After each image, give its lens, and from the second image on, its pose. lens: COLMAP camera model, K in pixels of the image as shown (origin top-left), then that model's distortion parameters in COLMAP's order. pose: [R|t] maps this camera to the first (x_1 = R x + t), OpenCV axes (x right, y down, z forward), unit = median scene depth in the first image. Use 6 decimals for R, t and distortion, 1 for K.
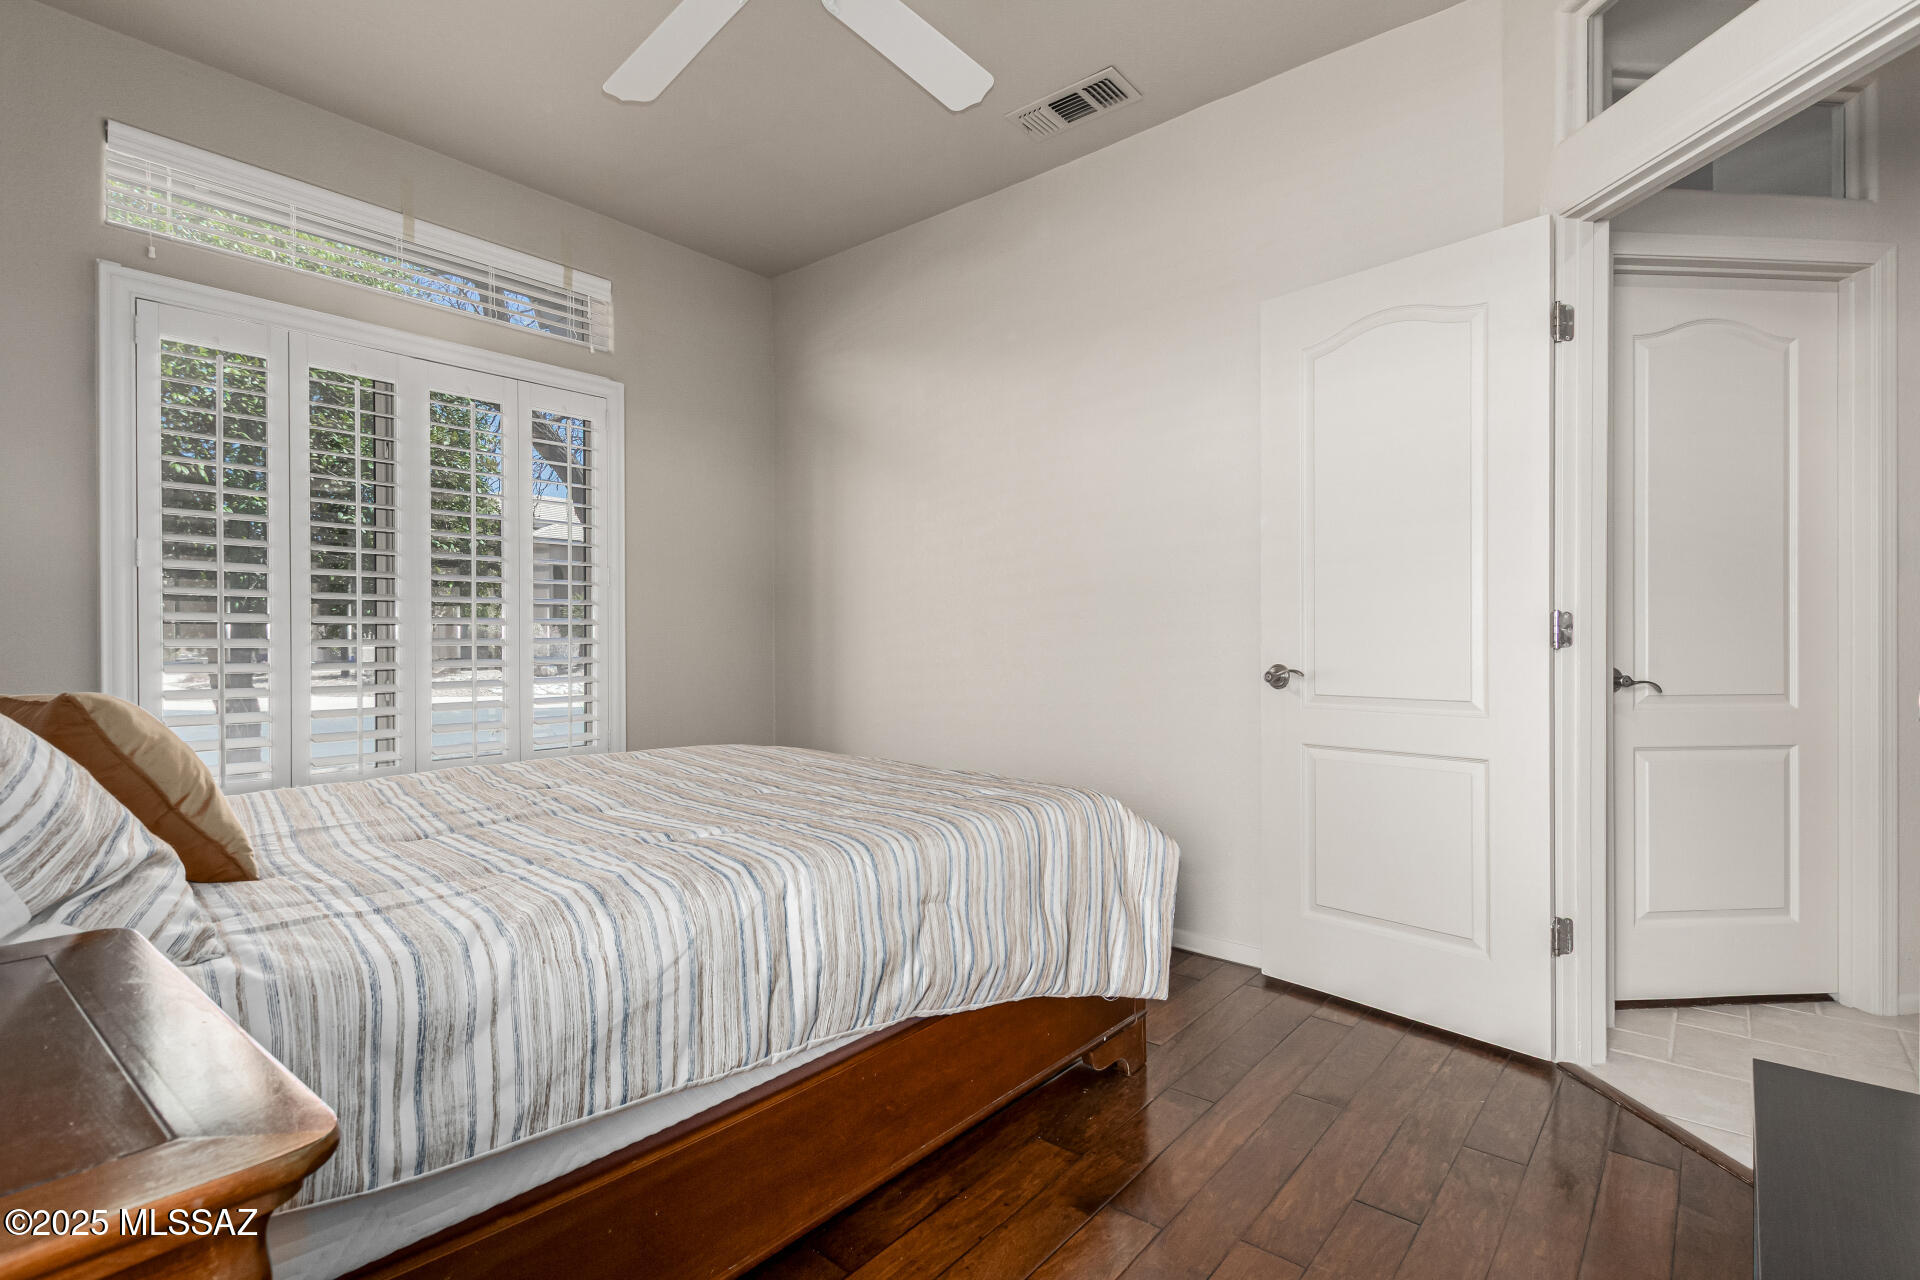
lens RADIAL K [[909.1, 0, 971.4], [0, 909.1, 639.7], [0, 0, 1]] dist [-0.003550, -0.000640]
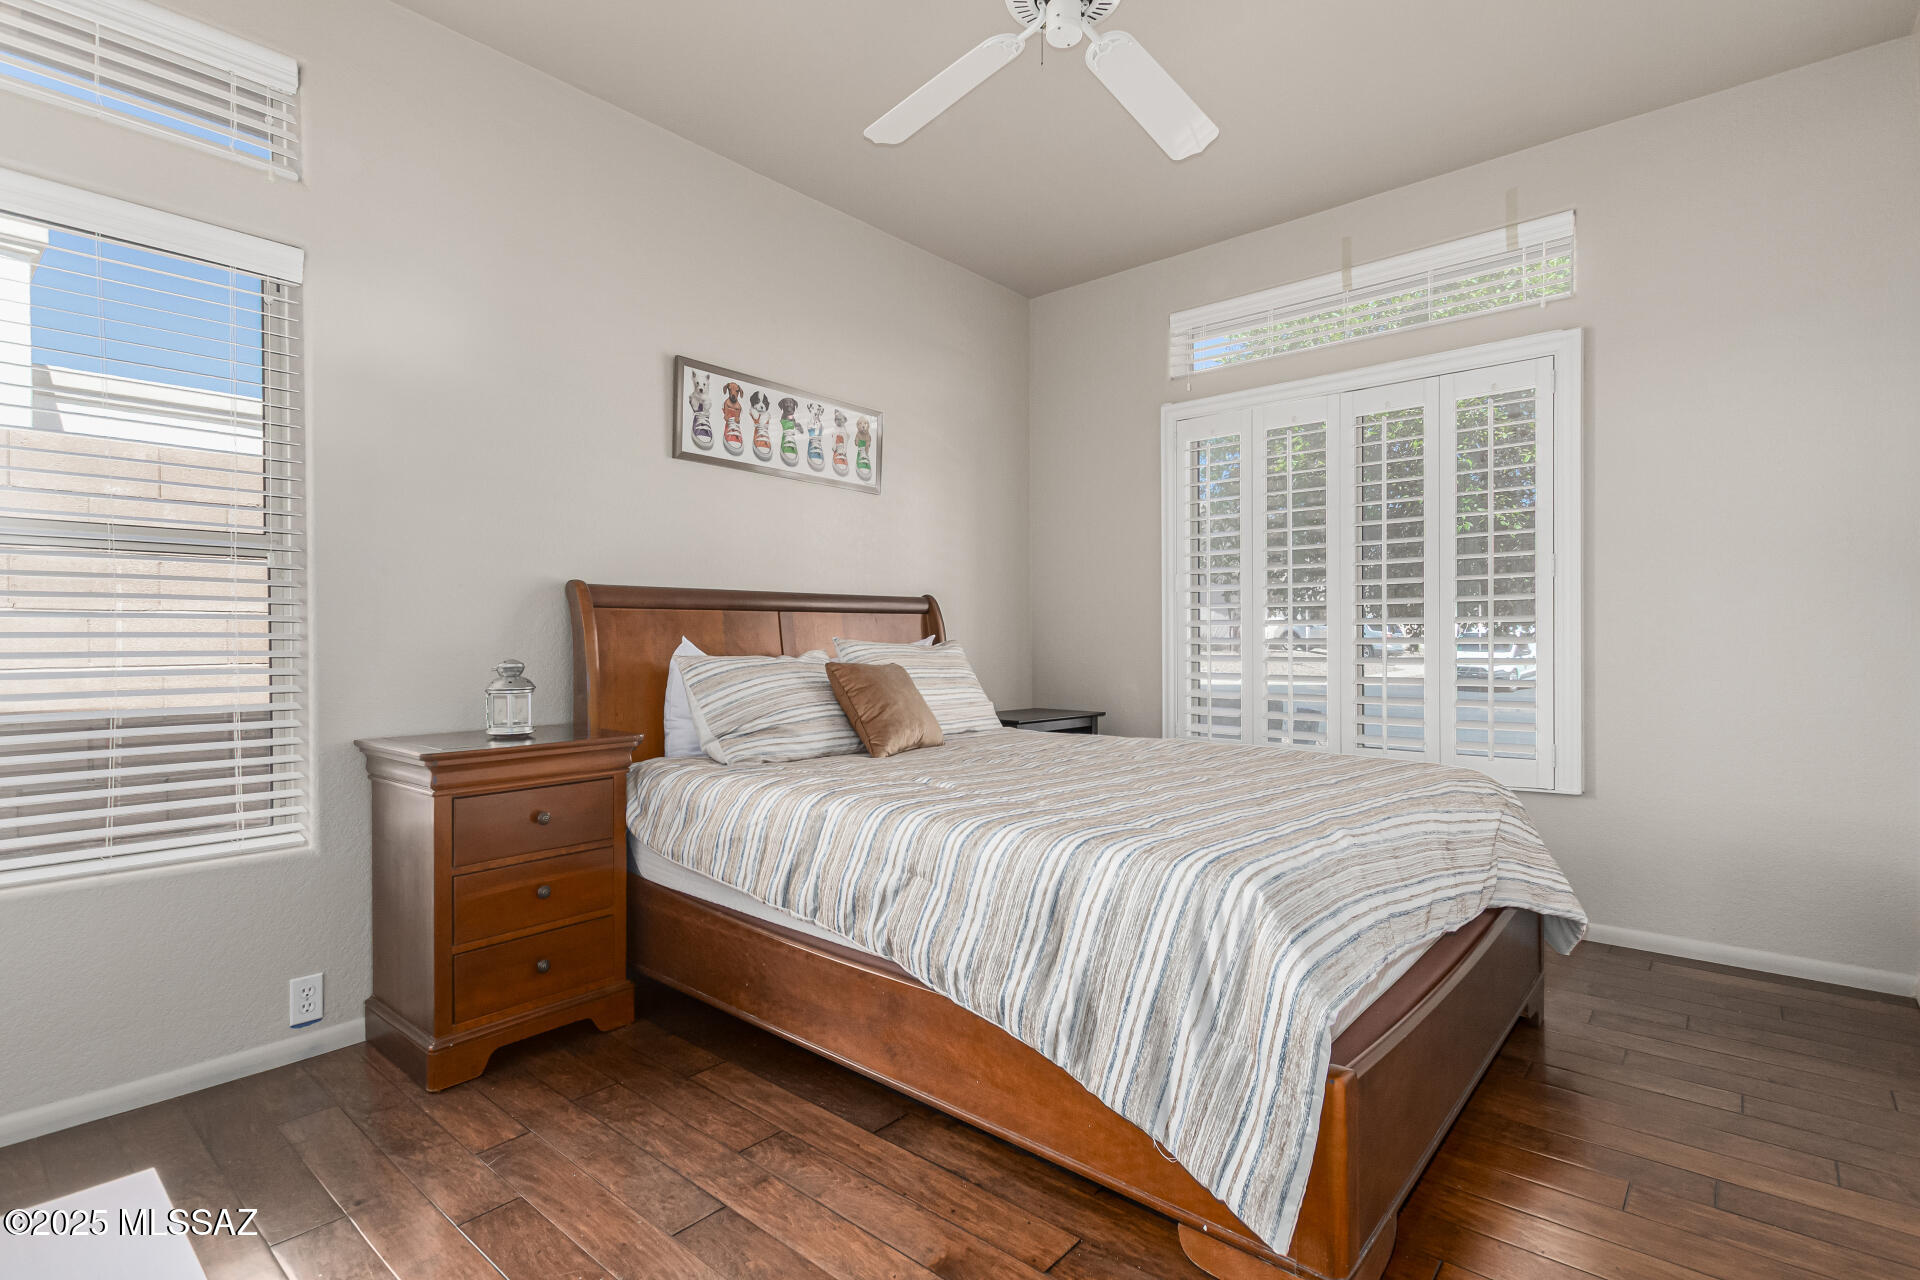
lens RADIAL K [[909.1, 0, 975.8], [0, 909.1, 650.8], [0, 0, 1]] dist [-0.003550, -0.000640]
pose [[-0.012645, 0.012888, -0.999837, 0.903528], [0.001447, 0.999916, 0.012871, -0.001191], [0.999919, -0.001284, -0.012663, 0.920144]]
